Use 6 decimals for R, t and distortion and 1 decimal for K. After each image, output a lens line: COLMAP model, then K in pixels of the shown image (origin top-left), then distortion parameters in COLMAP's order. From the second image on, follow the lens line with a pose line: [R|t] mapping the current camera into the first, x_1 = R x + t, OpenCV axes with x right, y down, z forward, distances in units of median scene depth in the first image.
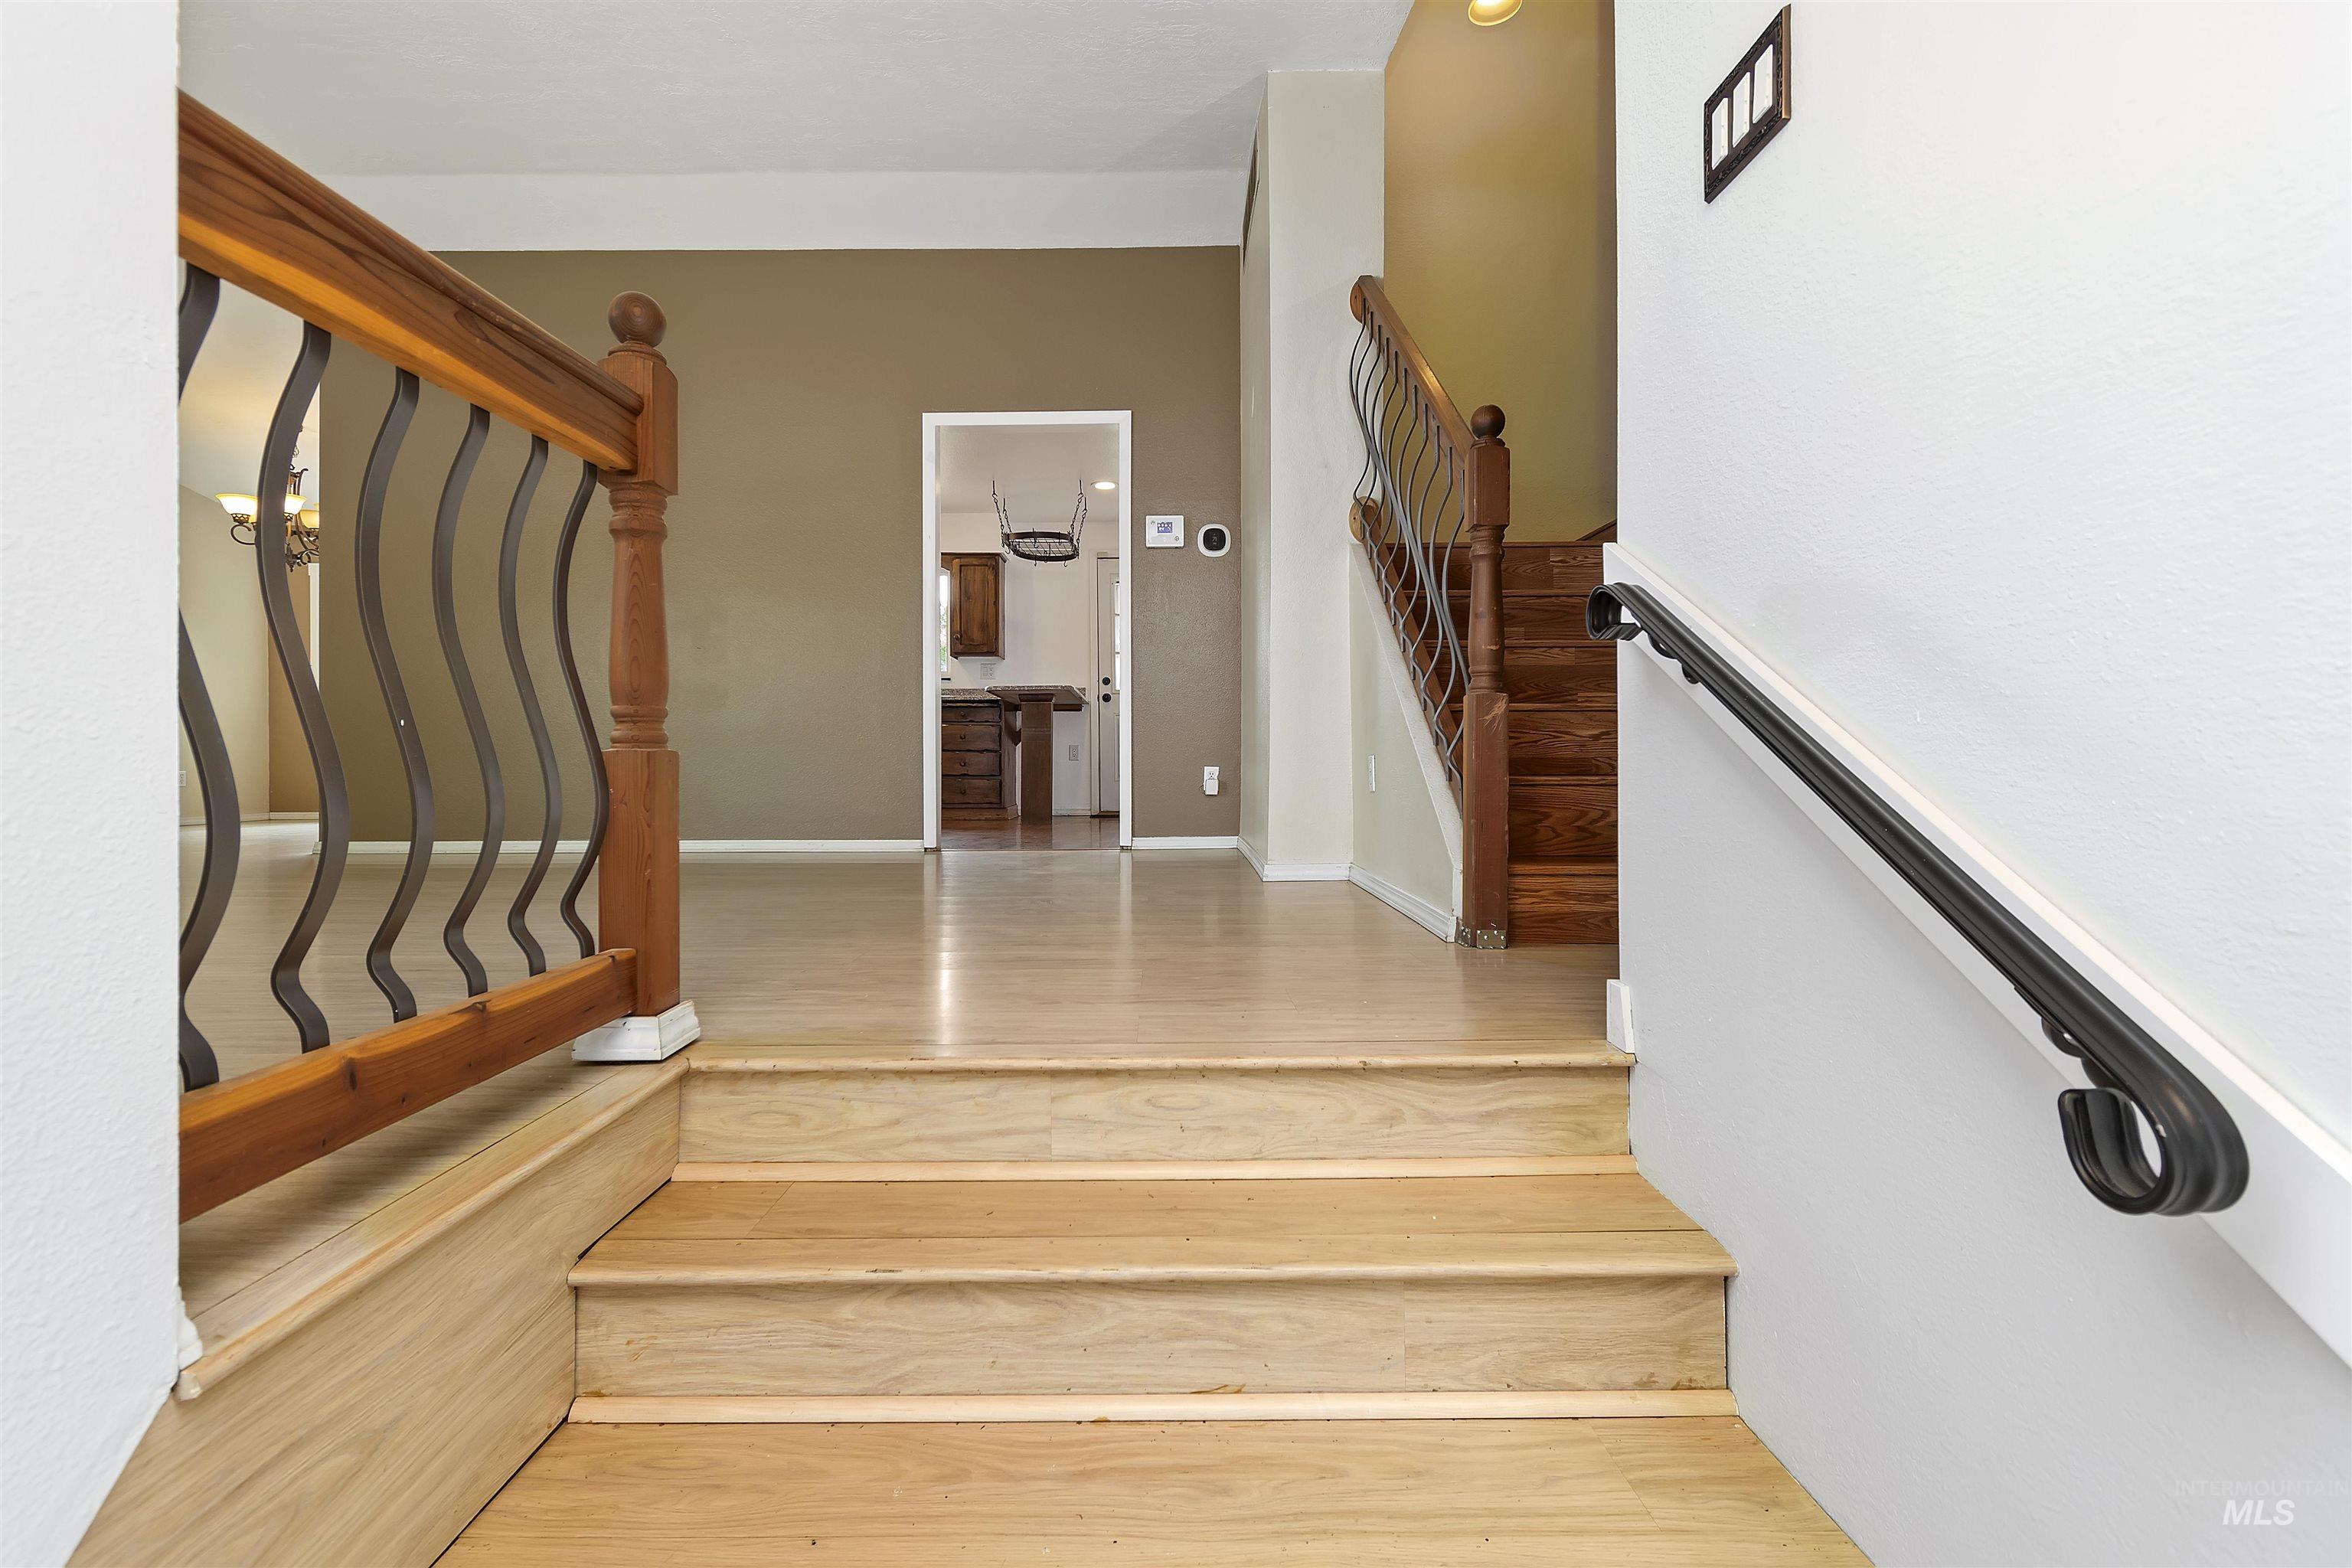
lens RADIAL K [[1049.4, 0, 1185.3], [0, 1049.4, 762.2], [0, 0, 1]] dist [0.002615, -0.000395]
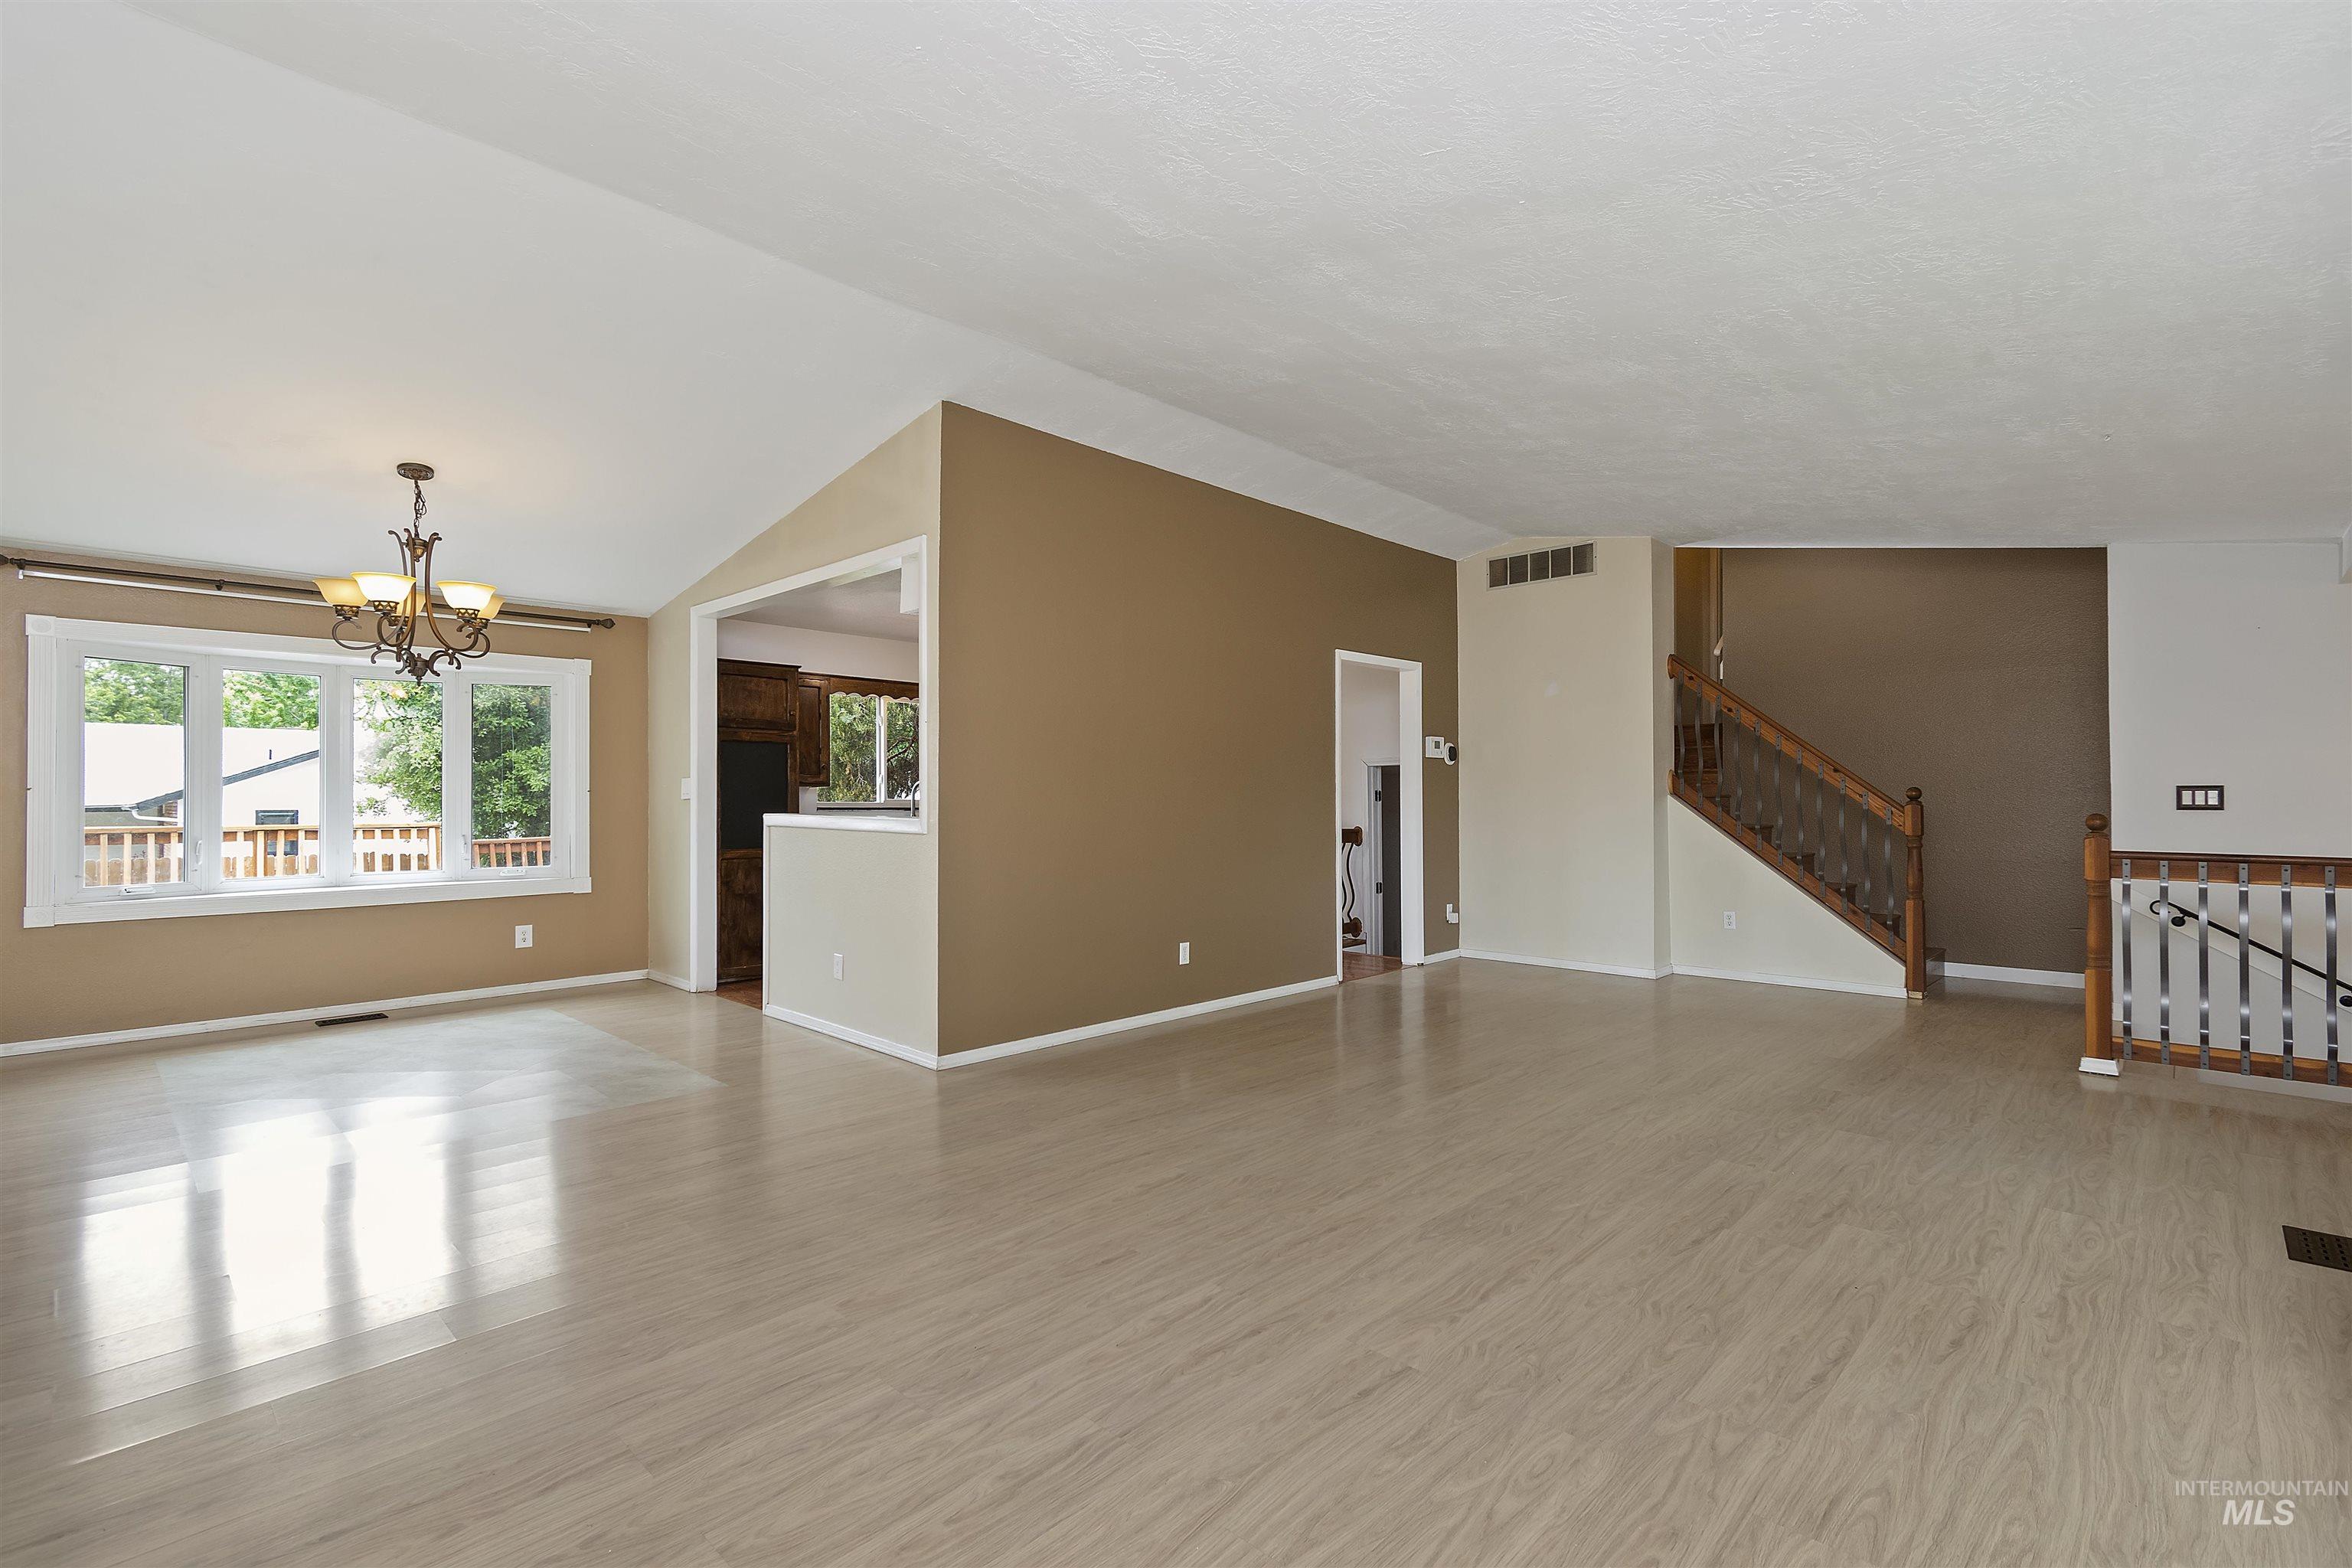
lens RADIAL K [[1058.7, 0, 1174.7], [0, 1058.7, 792.1], [0, 0, 1]] dist [0.008871, -0.000548]
pose [[0.697750, 0.008313, 0.716293, -1.028937], [0.000152, 0.999931, -0.011752, -0.106472], [-0.716342, 0.008309, 0.697700, 0.173699]]
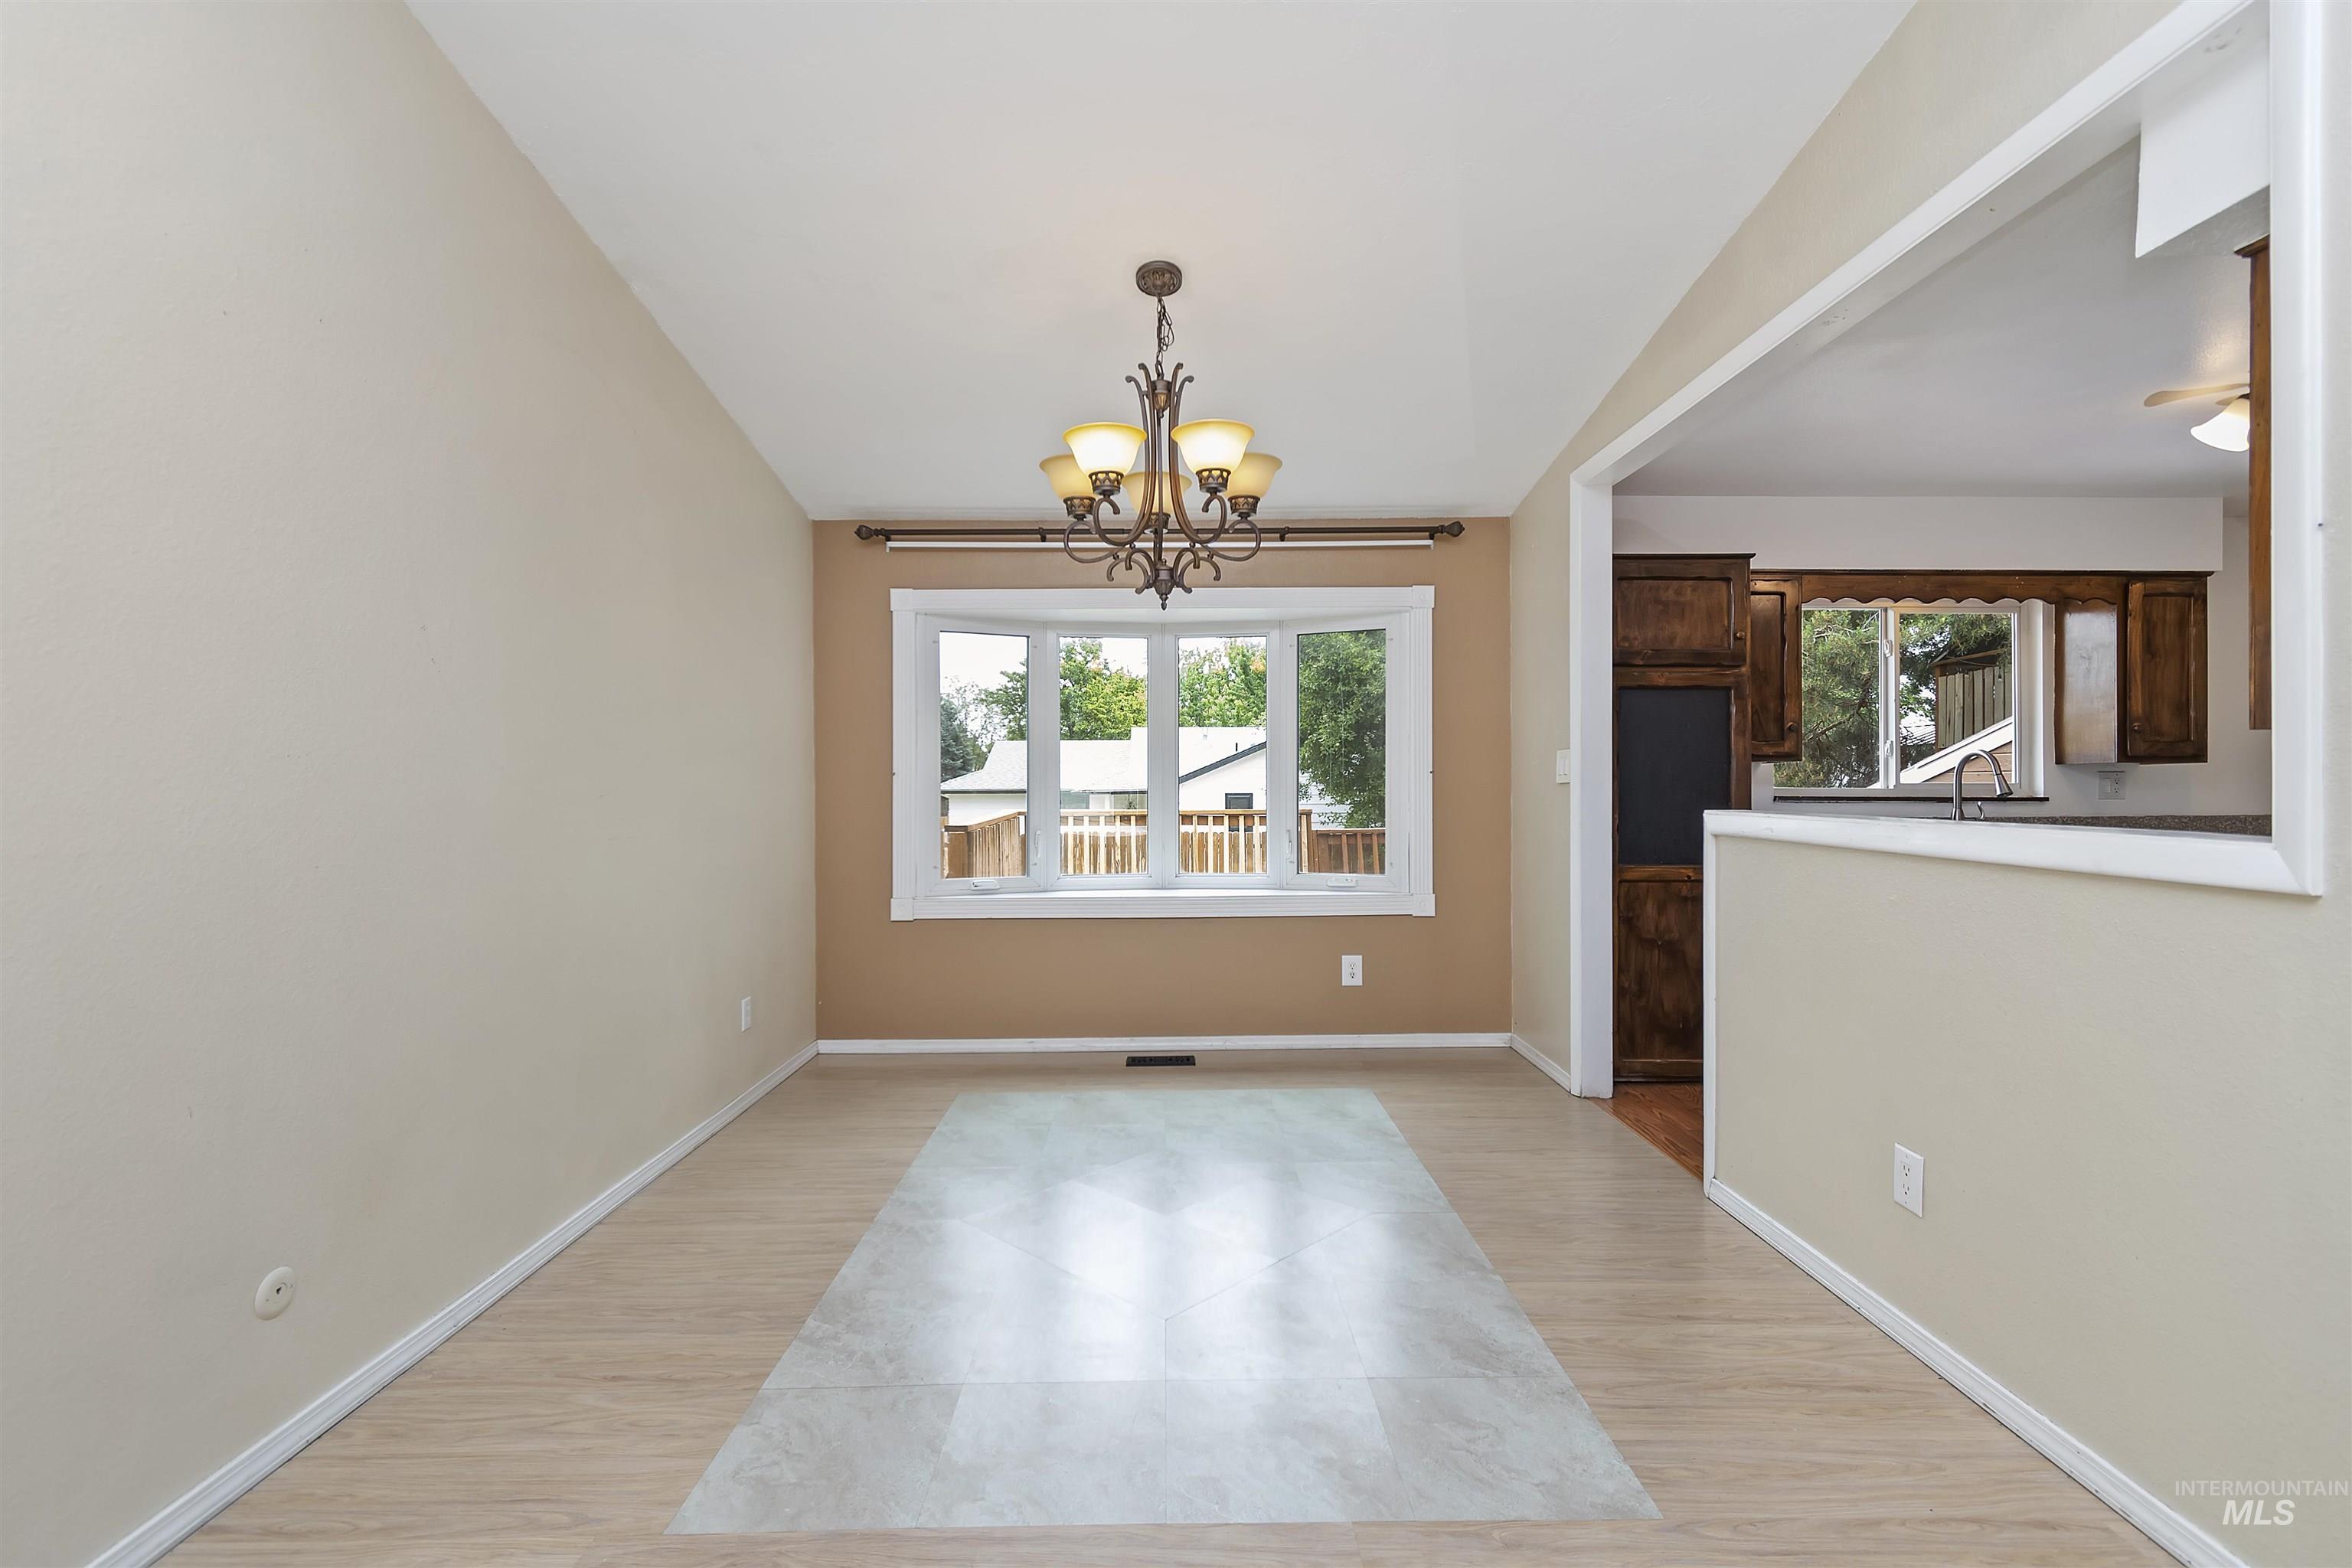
lens RADIAL K [[1051.3, 0, 1185.1], [0, 1051.3, 789.1], [0, 0, 1]] dist [0.009732, -0.000201]
pose [[0.999897, 0.001960, 0.014232, -0.870655], [-0.001959, 0.999998, -0.000134, -0.107404], [-0.014233, 0.000106, 0.999899, 0.571984]]
